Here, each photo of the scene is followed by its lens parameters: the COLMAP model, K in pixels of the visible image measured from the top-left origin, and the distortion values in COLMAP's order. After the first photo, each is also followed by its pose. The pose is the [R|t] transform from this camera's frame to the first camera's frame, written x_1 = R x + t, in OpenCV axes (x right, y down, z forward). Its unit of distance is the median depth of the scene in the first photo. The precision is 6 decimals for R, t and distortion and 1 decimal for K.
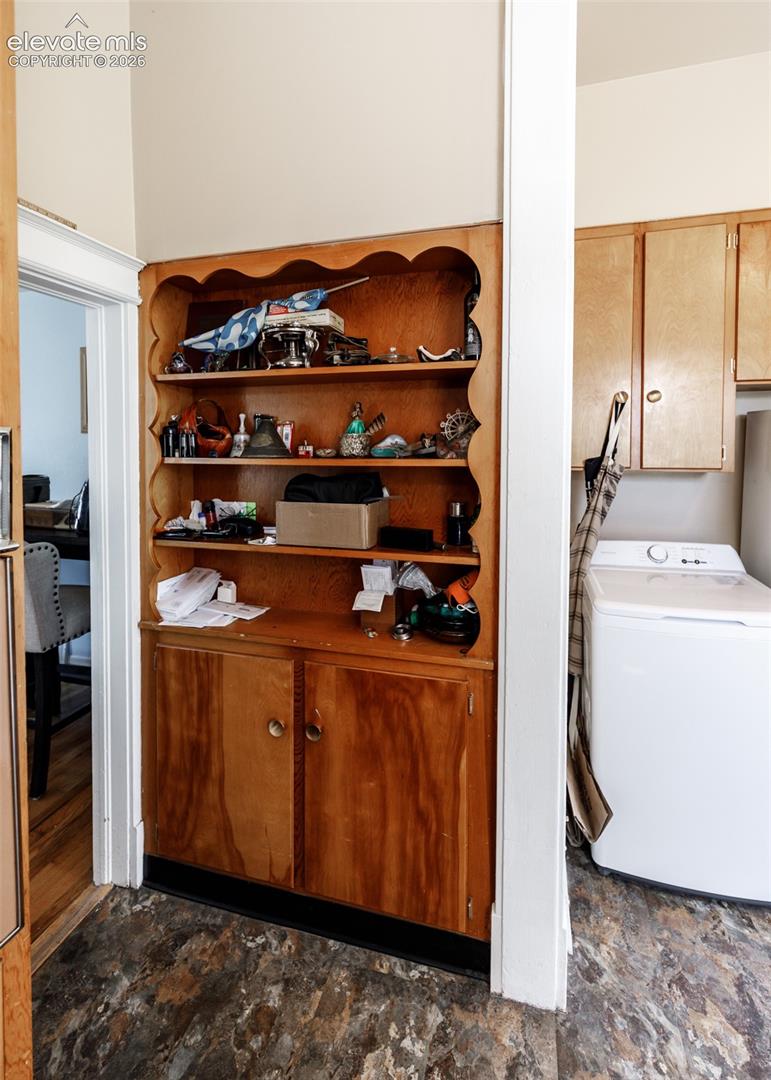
lens RADIAL K [[482.4, 0, 385.9], [0, 482.4, 463.9], [0, 0, 1]] dist [0.001460, -0.000622]
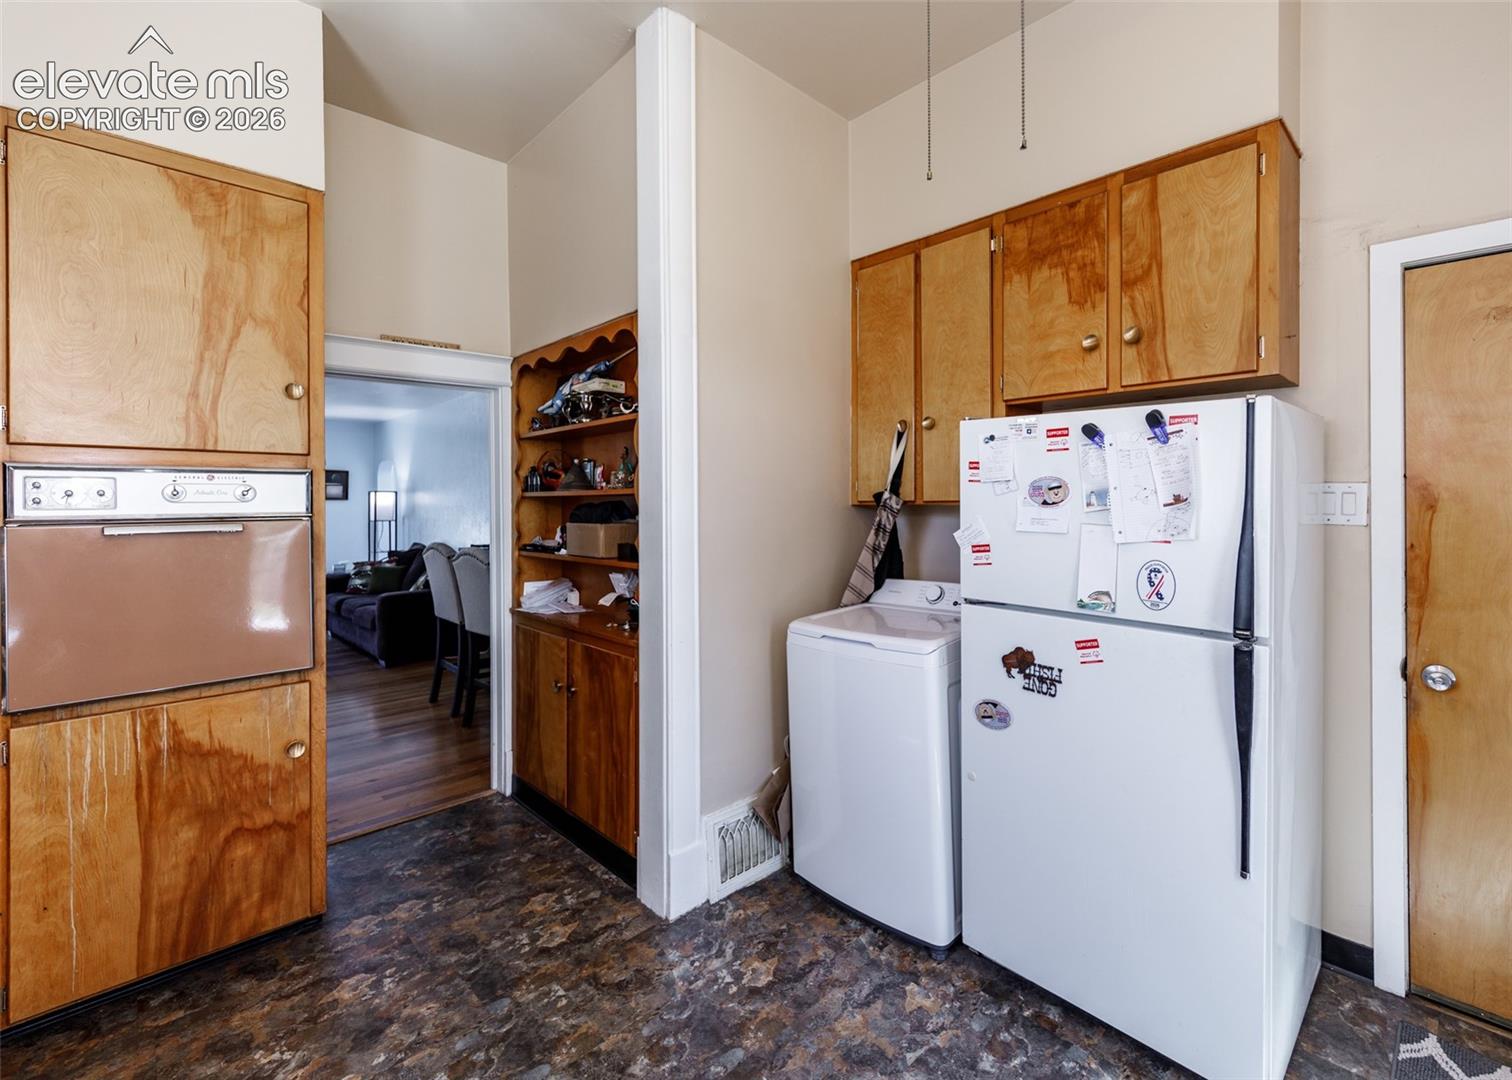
lens RADIAL K [[670.2, 0, 781.1], [0, 670.2, 507.9], [0, 0, 1]] dist [0.003086, -0.000499]
pose [[0.860427, -0.002371, -0.509569, 1.289334], [-0.007604, 0.999818, -0.017491, 0.065489], [0.509518, 0.018924, 0.860252, -0.327755]]
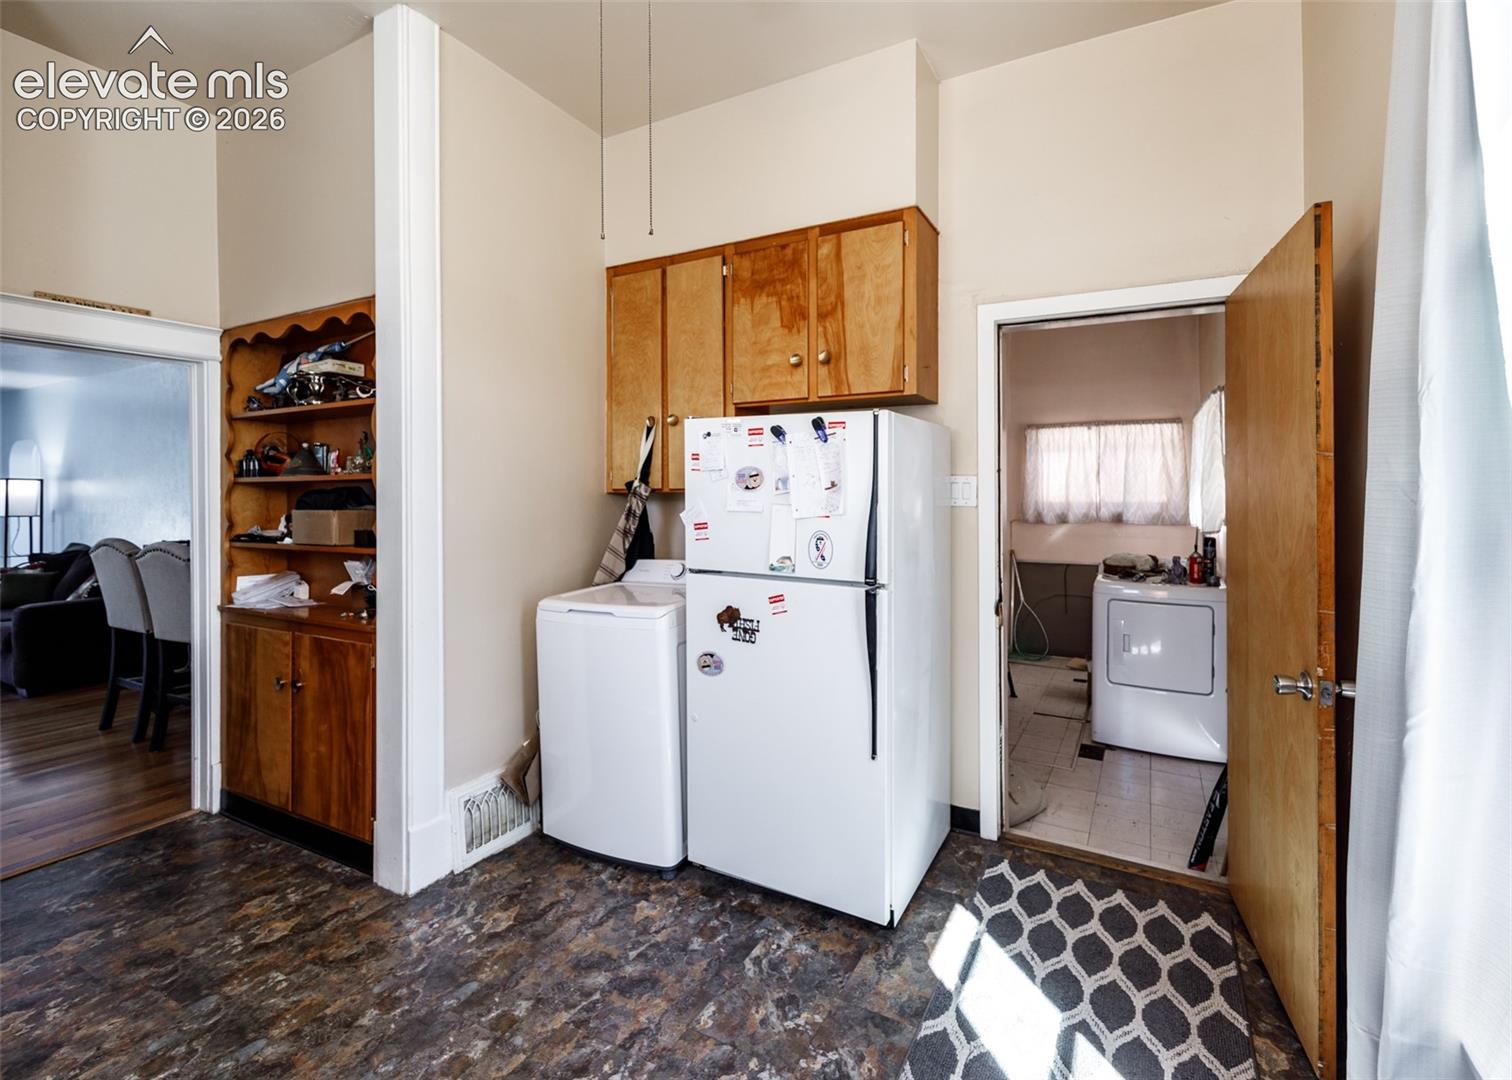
lens RADIAL K [[675.3, 0, 804.9], [0, 675.3, 502.3], [0, 0, 1]] dist [0.001460, -0.000622]
pose [[0.979293, -0.002759, -0.202428, 1.510360], [-0.001747, 0.999755, -0.022081, 0.096561], [0.202439, 0.021977, 0.979048, -0.497123]]
